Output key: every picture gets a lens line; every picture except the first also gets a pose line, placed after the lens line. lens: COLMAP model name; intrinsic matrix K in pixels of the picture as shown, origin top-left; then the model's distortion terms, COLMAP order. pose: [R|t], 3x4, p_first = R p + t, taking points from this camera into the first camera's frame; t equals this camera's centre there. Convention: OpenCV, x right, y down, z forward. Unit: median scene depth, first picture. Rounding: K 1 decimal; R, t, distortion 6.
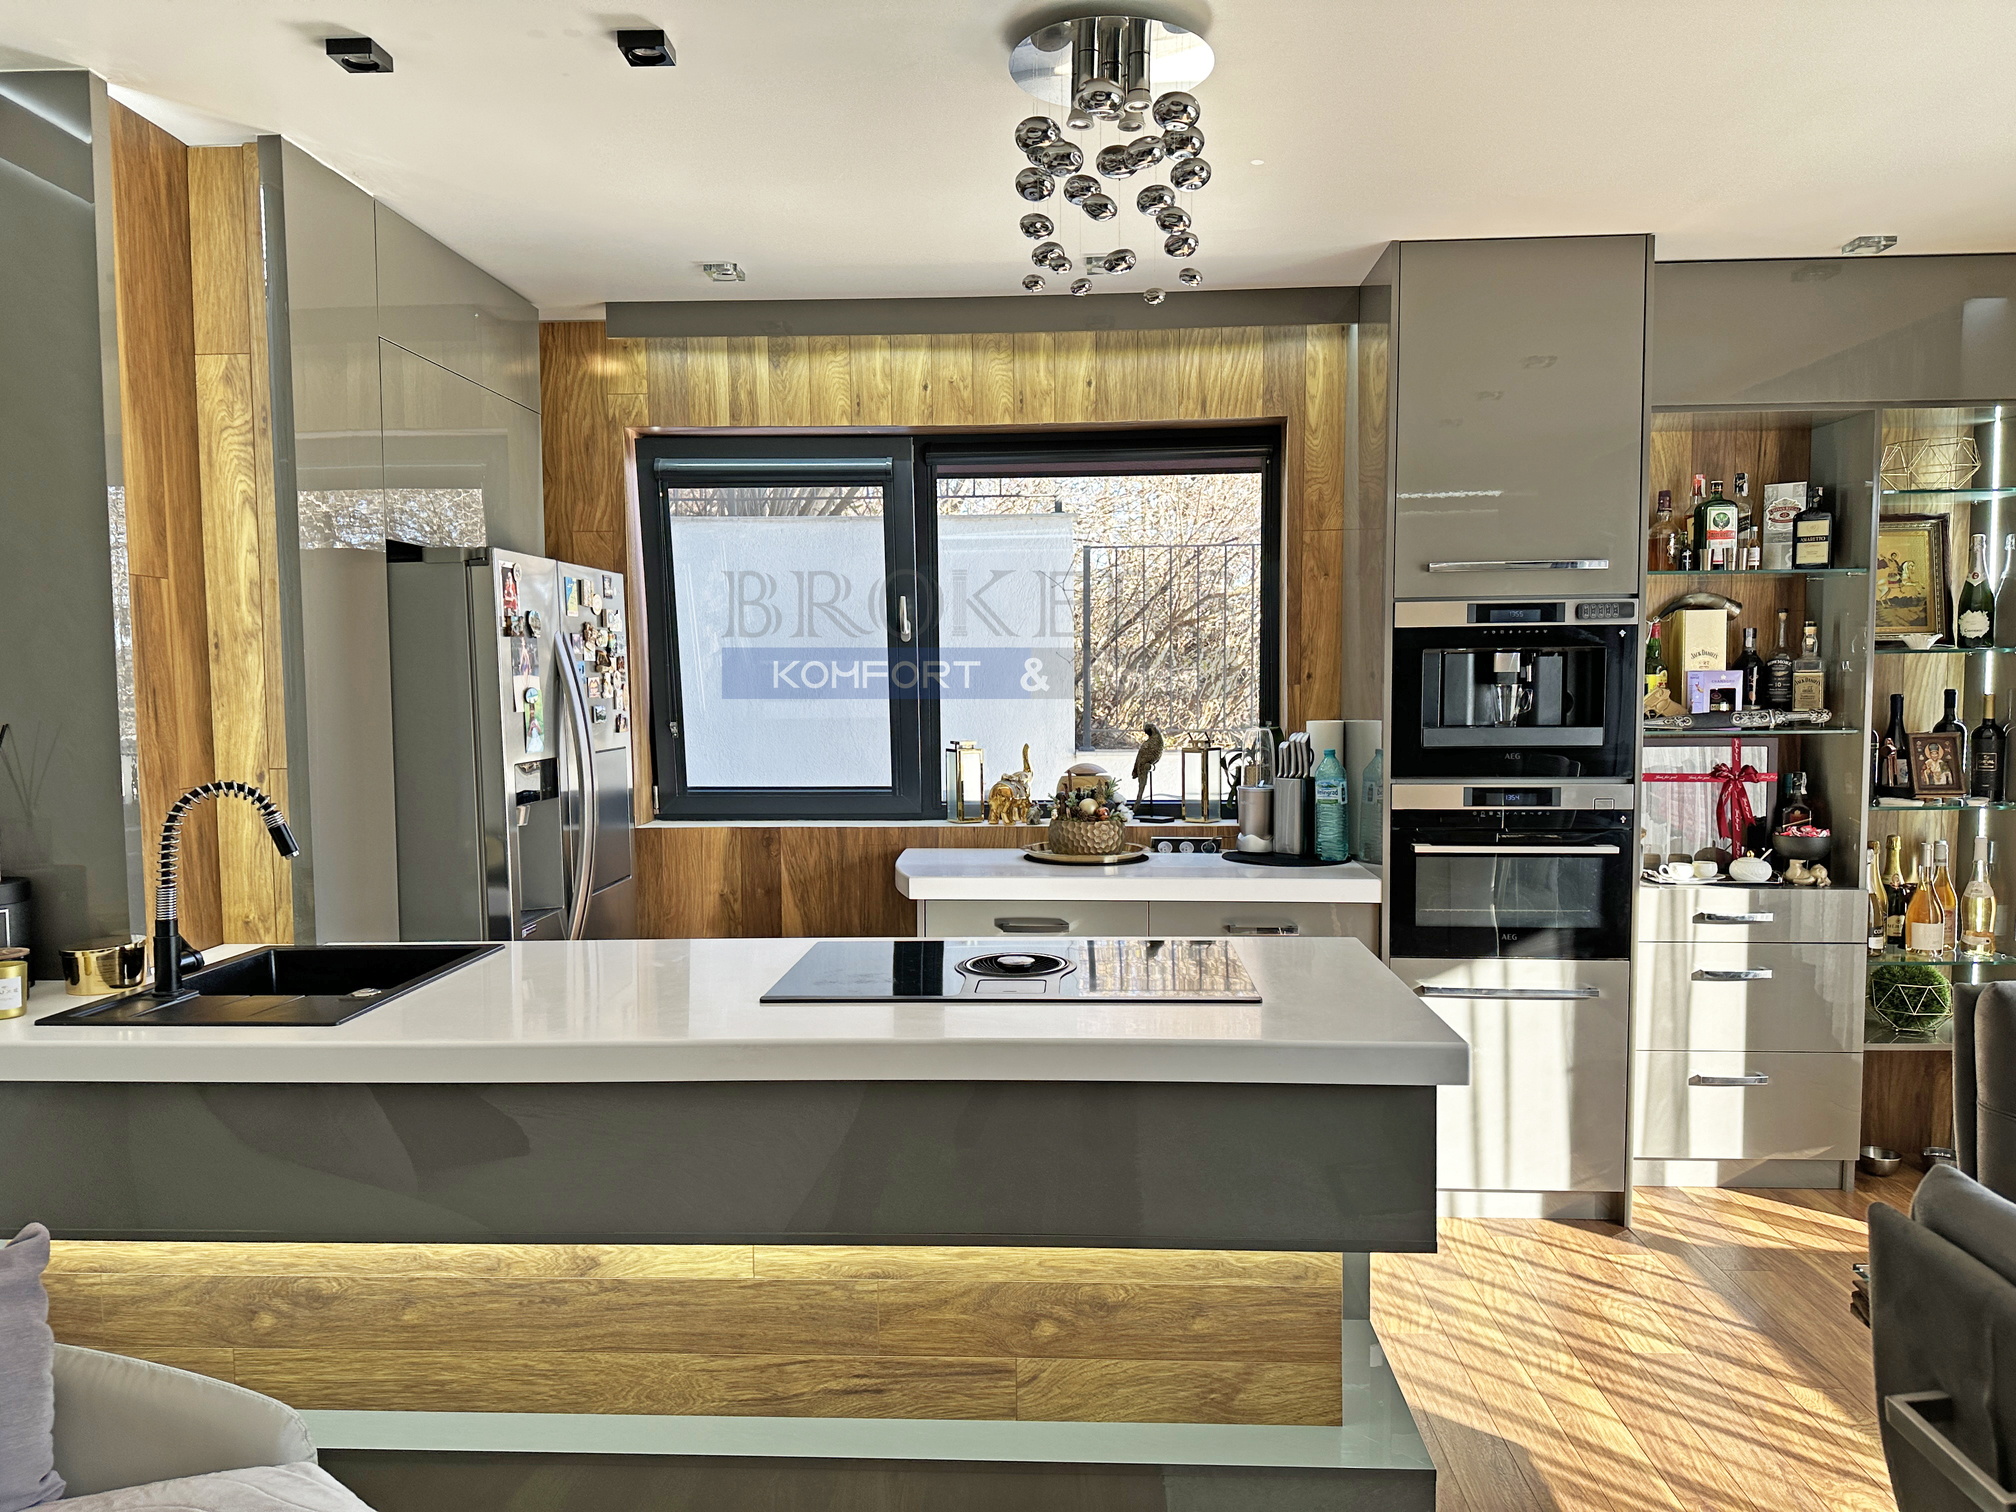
lens RADIAL K [[1390.3, 0, 1009.9], [0, 1390.3, 761.7], [0, 0, 1]] dist [0.068681, -0.079257]
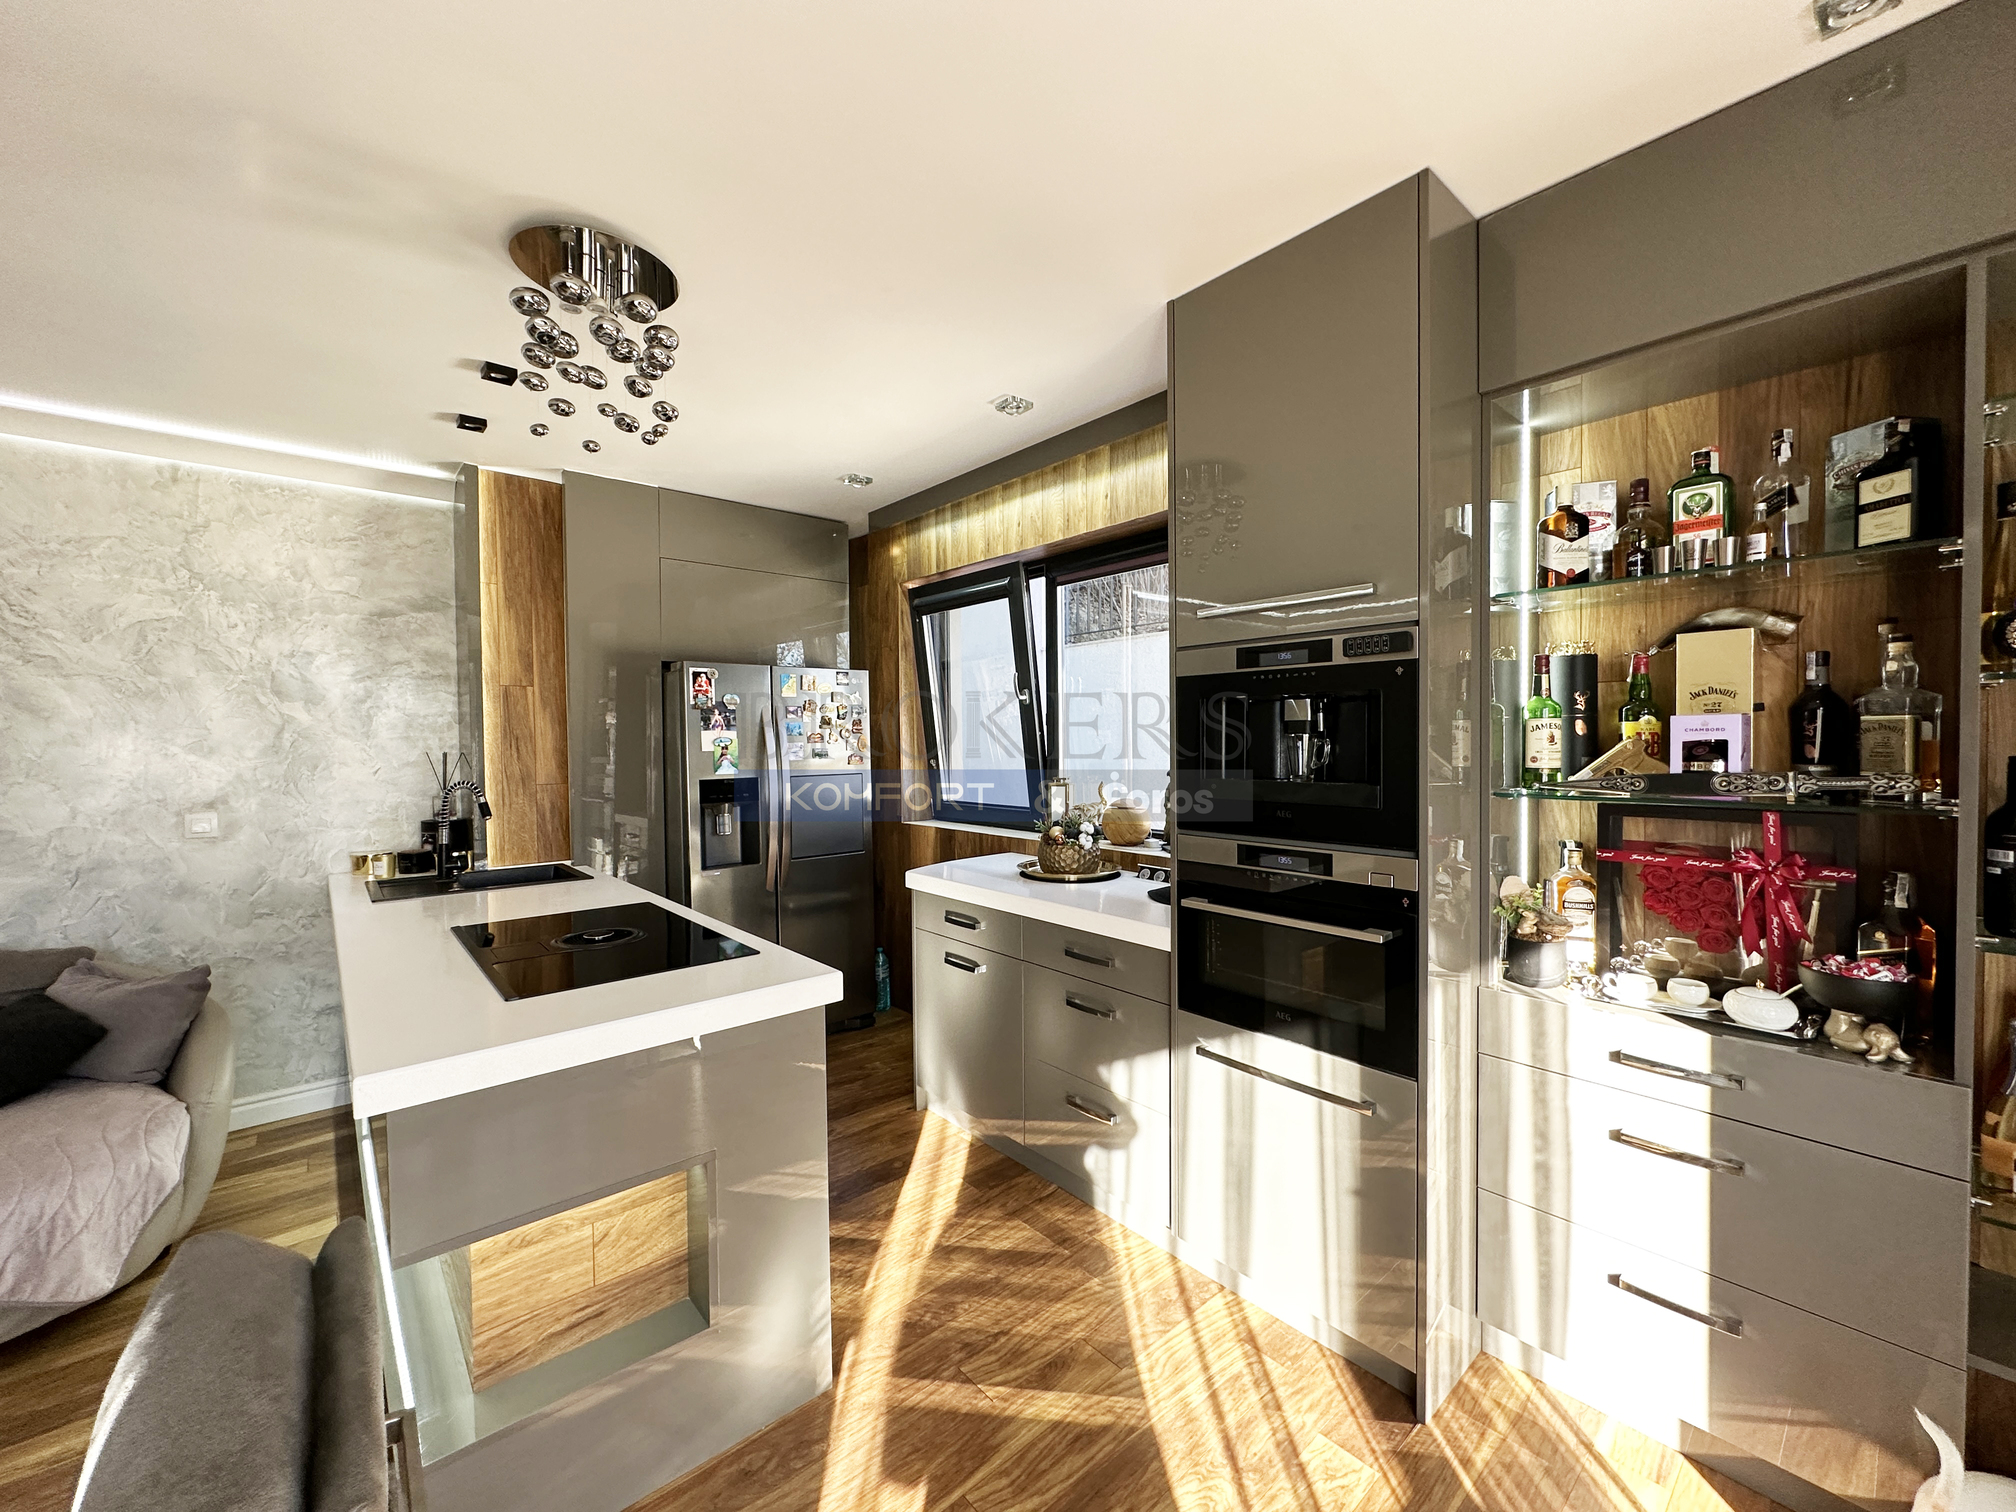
lens RADIAL K [[805.4, 0, 1008.0], [0, 805.4, 756.0], [0, 0, 1]] dist [-0.003059, 0.001069]
pose [[0.695820, 0.016027, -0.718037, 0.573082], [-0.041421, 0.998982, -0.017842, -0.023378], [0.717021, 0.042157, 0.695776, 0.487450]]
